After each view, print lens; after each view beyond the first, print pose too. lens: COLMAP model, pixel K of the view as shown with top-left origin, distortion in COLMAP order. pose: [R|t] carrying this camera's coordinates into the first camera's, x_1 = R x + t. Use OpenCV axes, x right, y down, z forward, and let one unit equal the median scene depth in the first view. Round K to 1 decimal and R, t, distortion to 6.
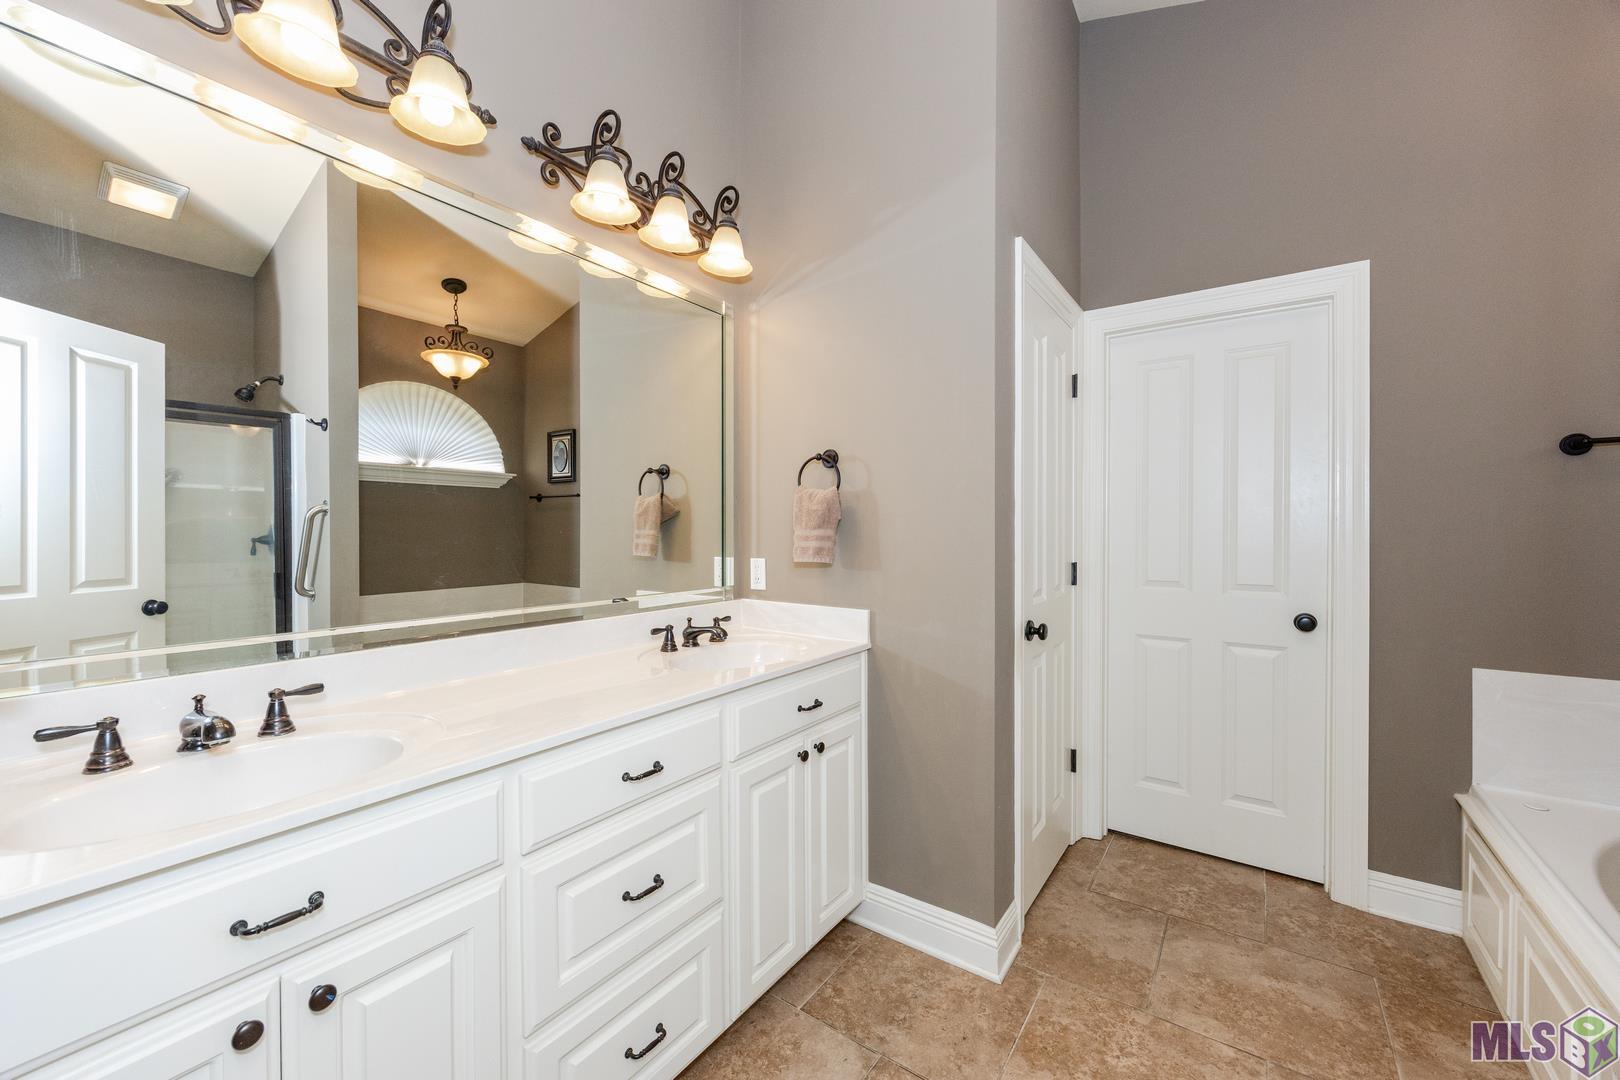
lens RADIAL K [[619.0, 0, 810.0], [0, 619.0, 540.0], [0, 0, 1]] dist [-0.010326, 0.000520]
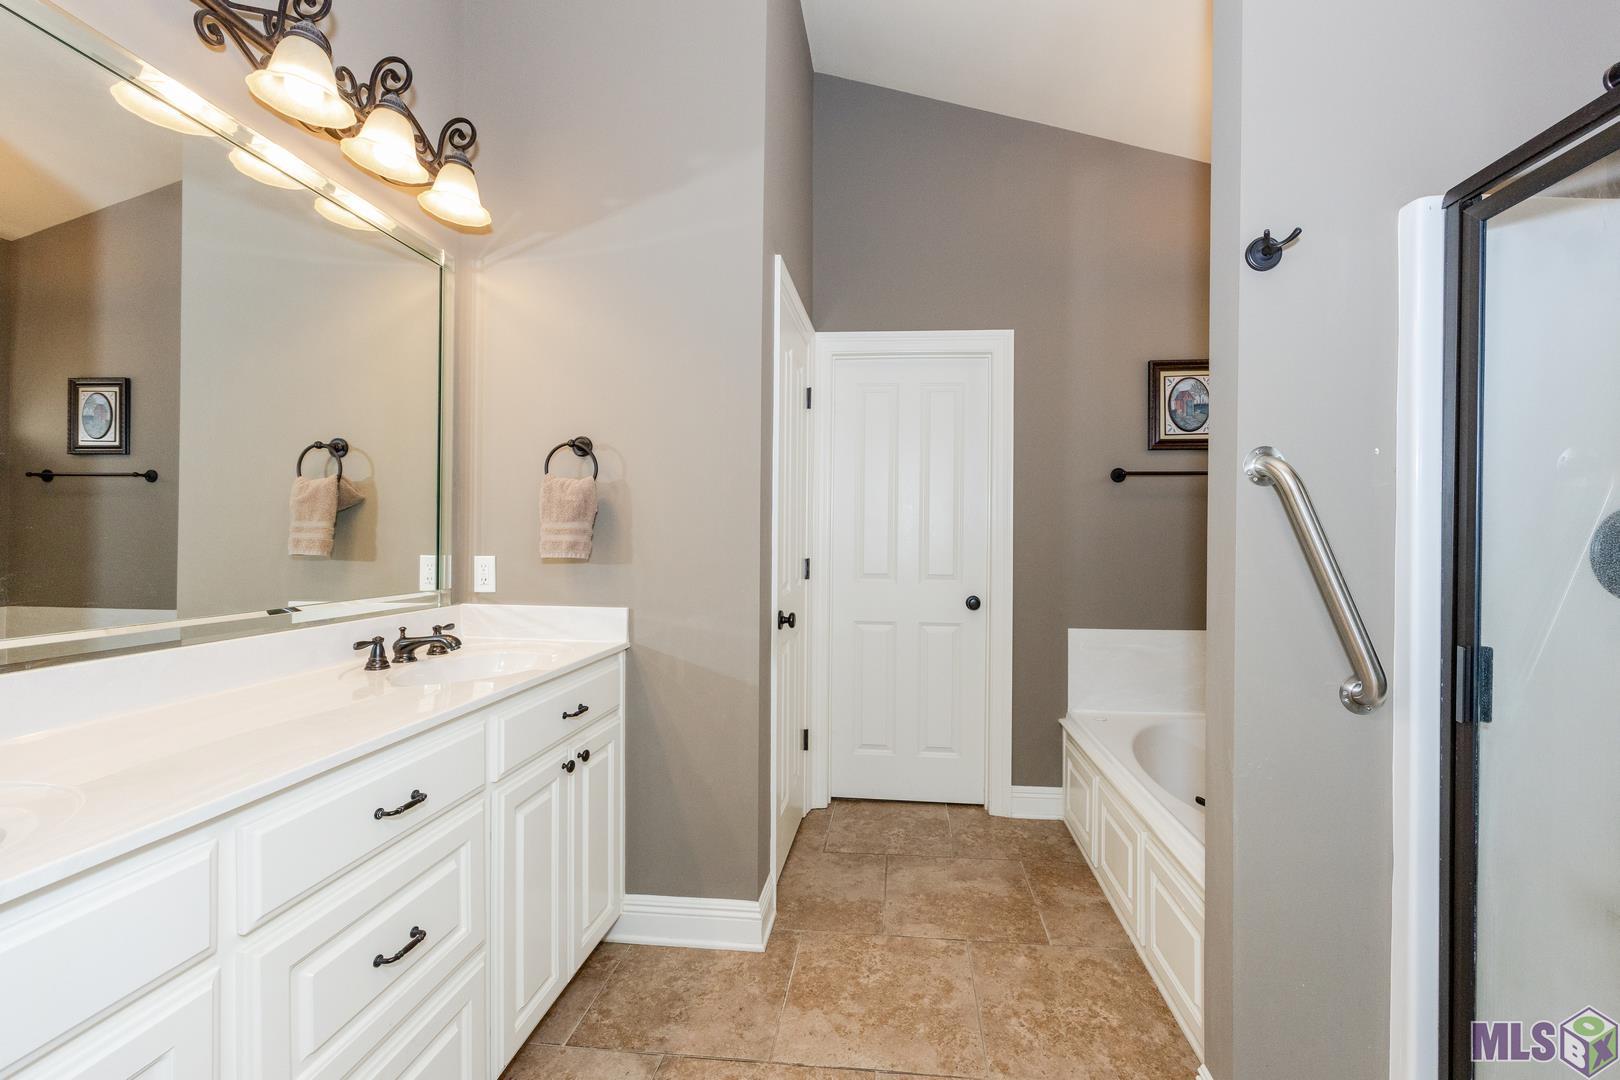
lens RADIAL K [[637.5, 0, 846.9], [0, 637.5, 541.9], [0, 0, 1]] dist [-0.012064, -0.000004]
pose [[0.863156, 0.003227, 0.504927, -0.111607], [-0.000390, 0.999984, -0.005724, 0.017612], [-0.504937, 0.004744, 0.863143, -0.019906]]
